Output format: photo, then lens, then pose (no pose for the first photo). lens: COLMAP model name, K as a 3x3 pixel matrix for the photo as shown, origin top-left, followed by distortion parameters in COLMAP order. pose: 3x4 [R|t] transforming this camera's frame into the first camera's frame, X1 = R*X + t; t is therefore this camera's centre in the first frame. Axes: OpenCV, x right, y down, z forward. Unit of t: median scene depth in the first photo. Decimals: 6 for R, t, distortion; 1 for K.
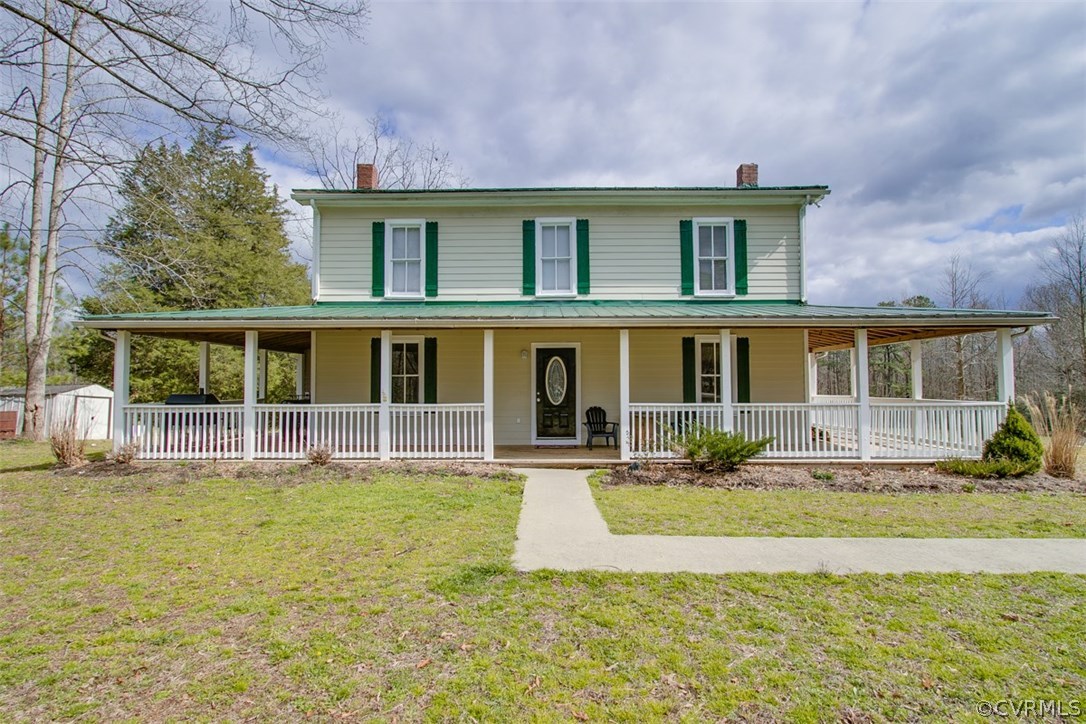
lens RADIAL K [[528.4, 0, 543.0], [0, 528.4, 362.0], [0, 0, 1]] dist [-0.003622, -0.000734]
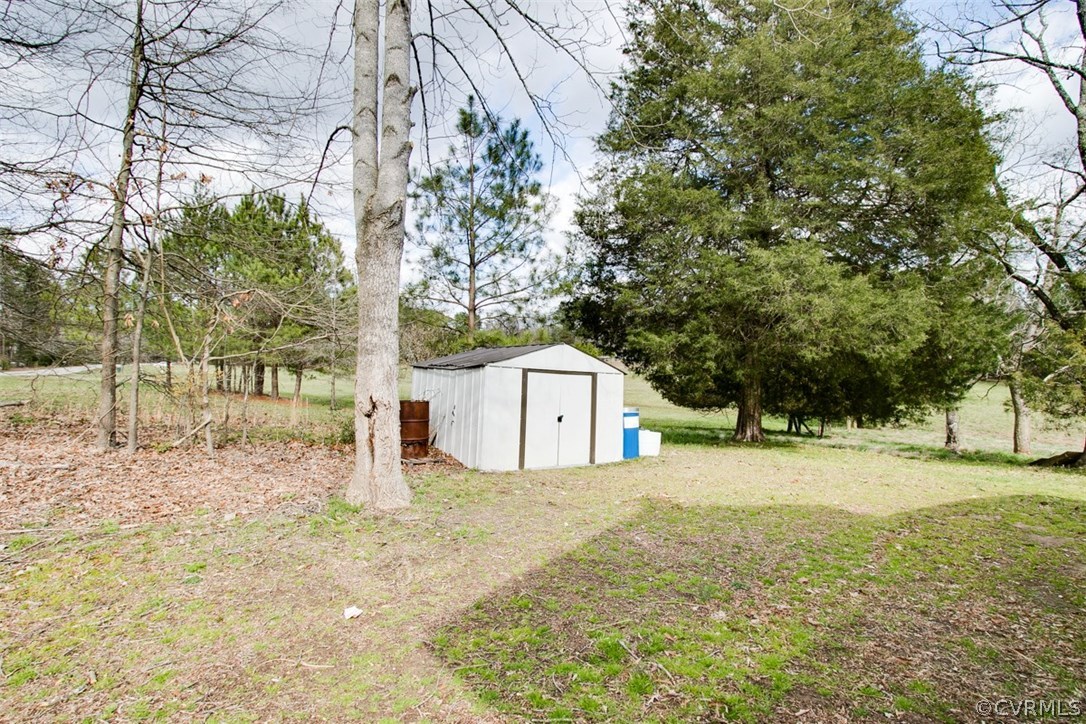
lens RADIAL K [[572.6, 0, 543.0], [0, 572.6, 362.0], [0, 0, 1]] dist [-0.005836, 0.000285]
pose [[0.633478, -0.002483, -0.773757, -0.486317], [0.041005, 0.998697, 0.030366, 0.042848], [0.772673, -0.050964, 0.632755, 0.682593]]
